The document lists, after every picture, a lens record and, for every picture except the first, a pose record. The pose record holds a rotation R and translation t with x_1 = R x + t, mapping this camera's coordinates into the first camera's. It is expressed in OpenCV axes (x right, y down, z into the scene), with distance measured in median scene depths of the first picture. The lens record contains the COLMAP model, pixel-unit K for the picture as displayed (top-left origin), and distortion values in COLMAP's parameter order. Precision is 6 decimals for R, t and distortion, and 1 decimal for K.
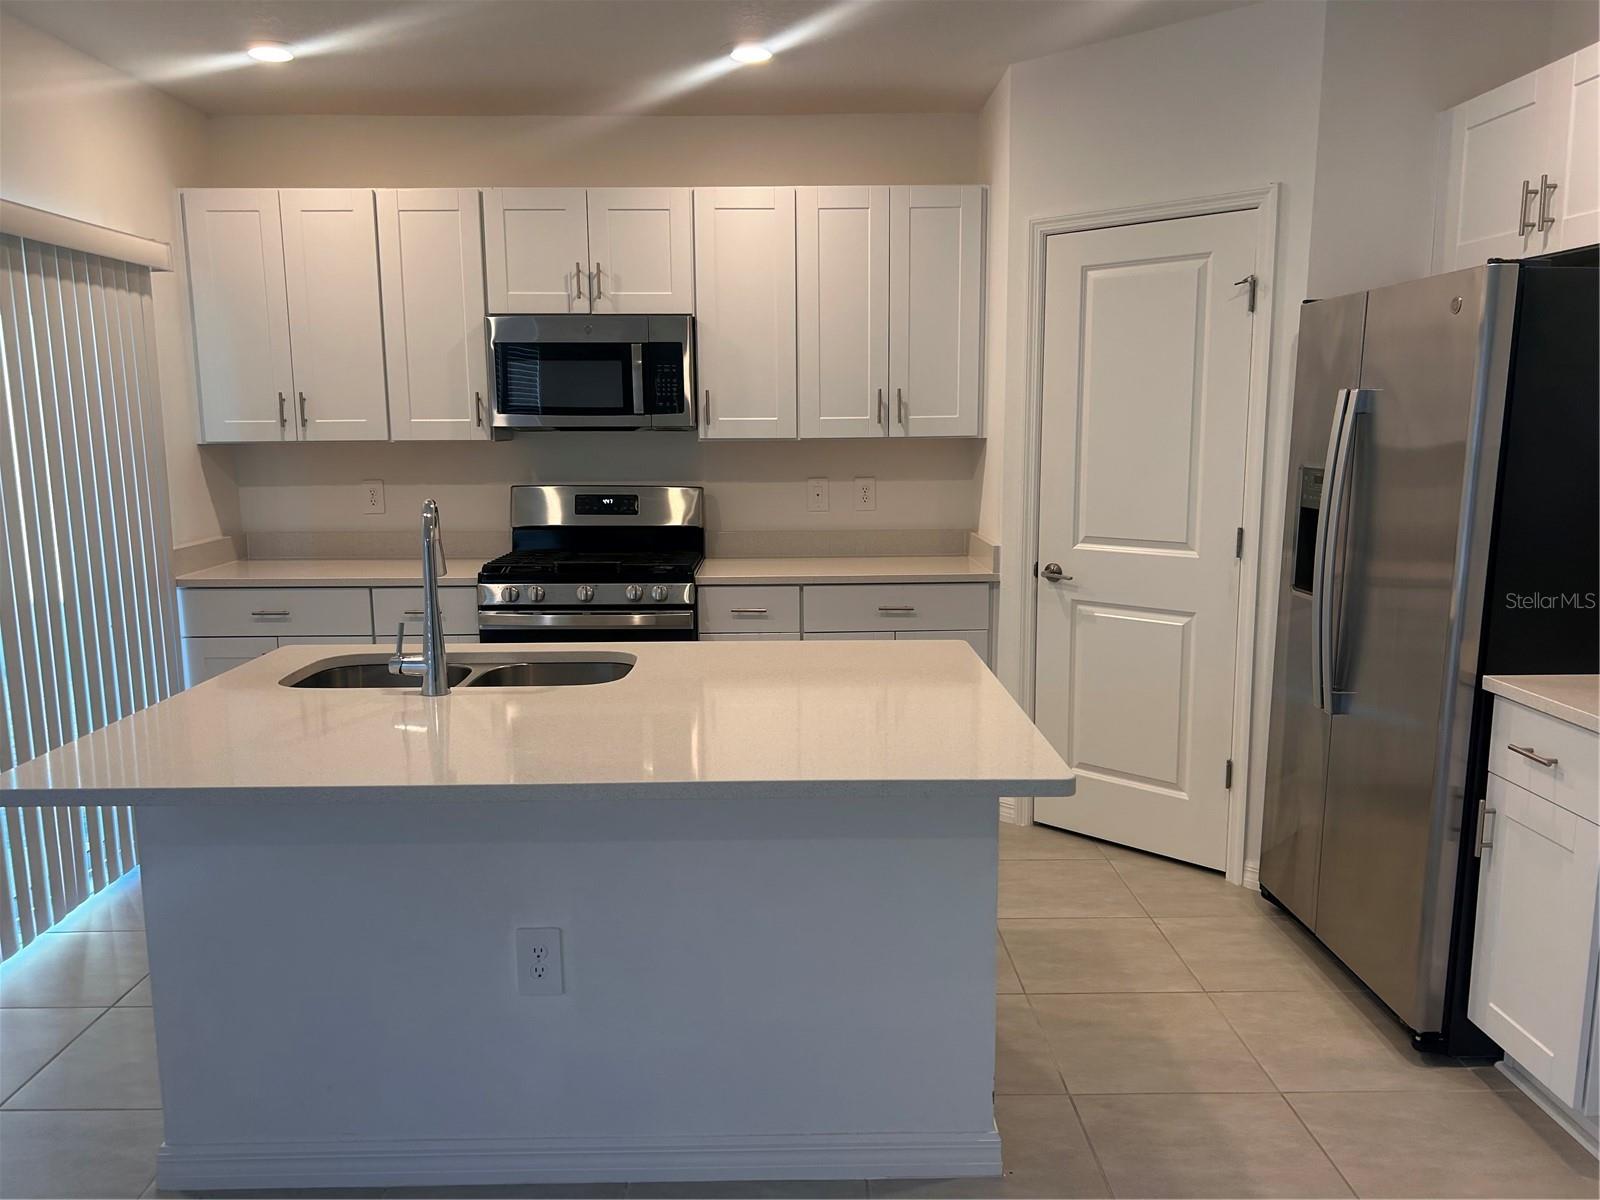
lens RADIAL K [[1216.0, 0, 799.7], [0, 1216.0, 611.2], [0, 0, 1]] dist [0.042405, -0.001329]
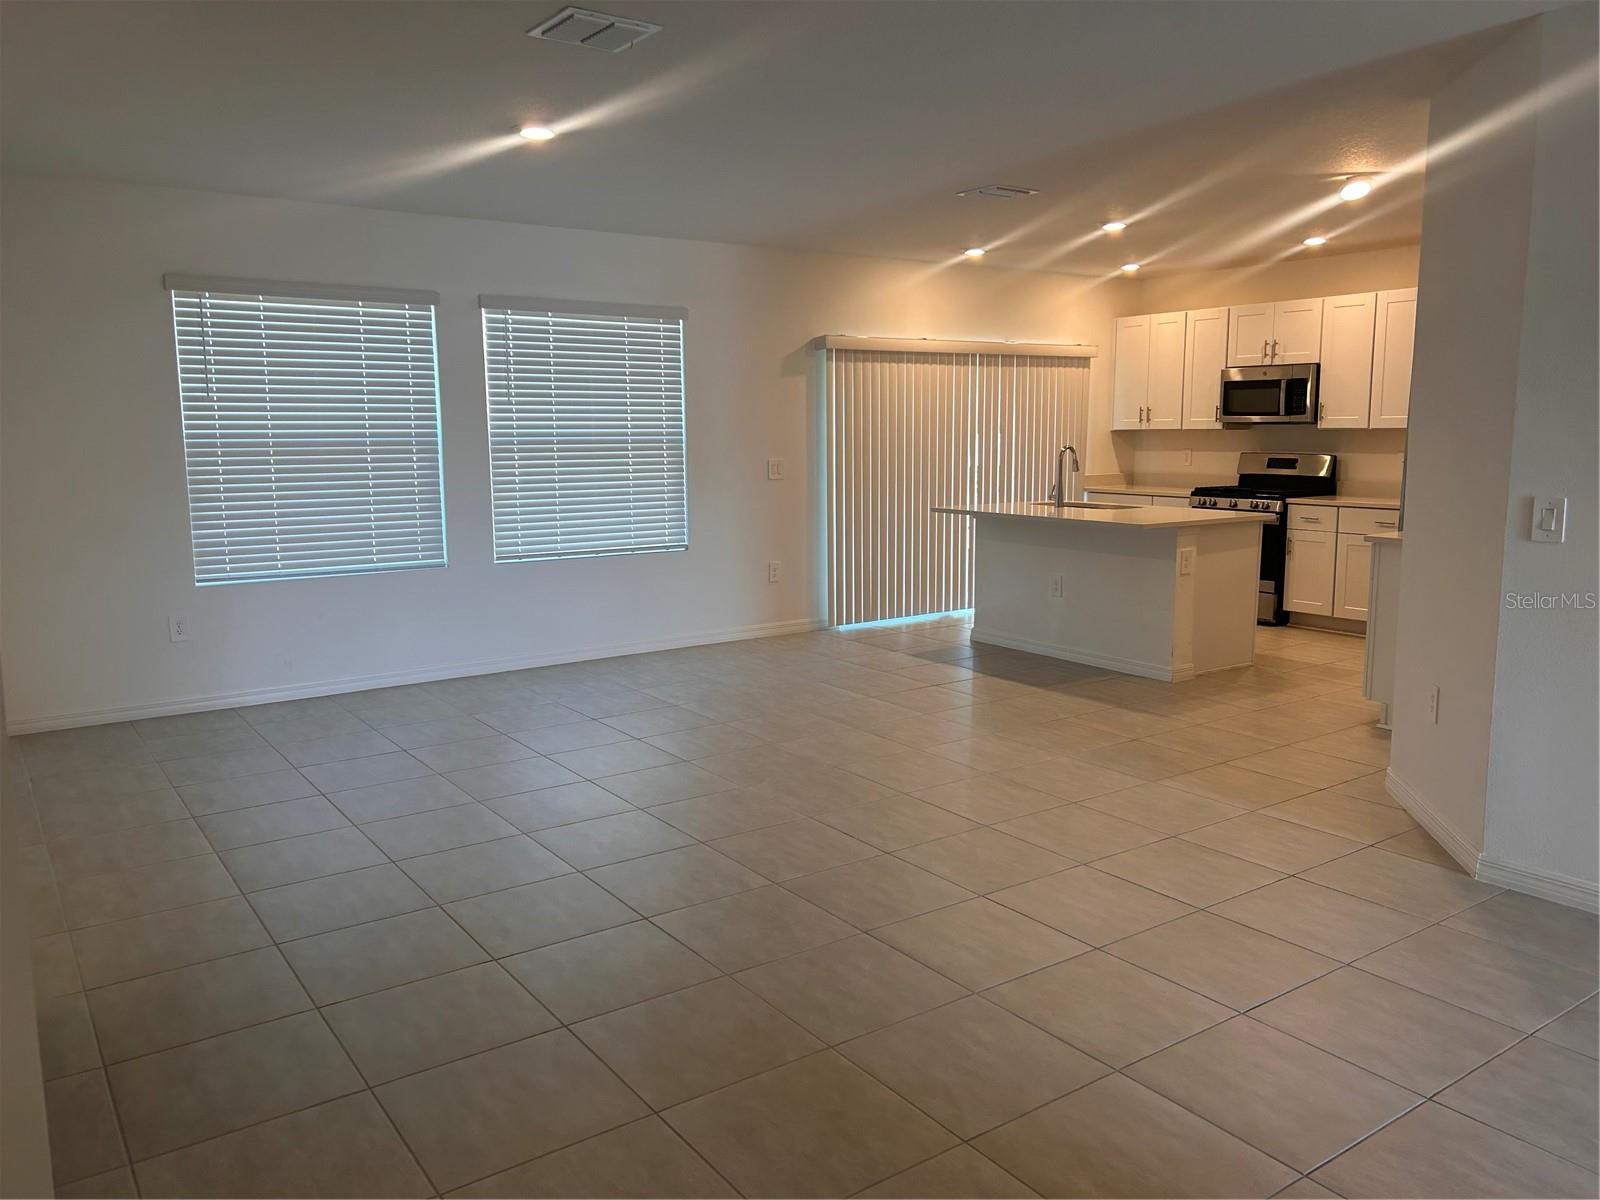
lens RADIAL K [[1216.0, 0, 801.2], [0, 1216.0, 599.8], [0, 0, 1]] dist [0.042405, -0.001329]
pose [[0.555610, 0.121017, -0.822589, 1.079911], [-0.133494, 0.989500, 0.055405, 0.123447], [0.820656, 0.079027, 0.565931, -0.712013]]
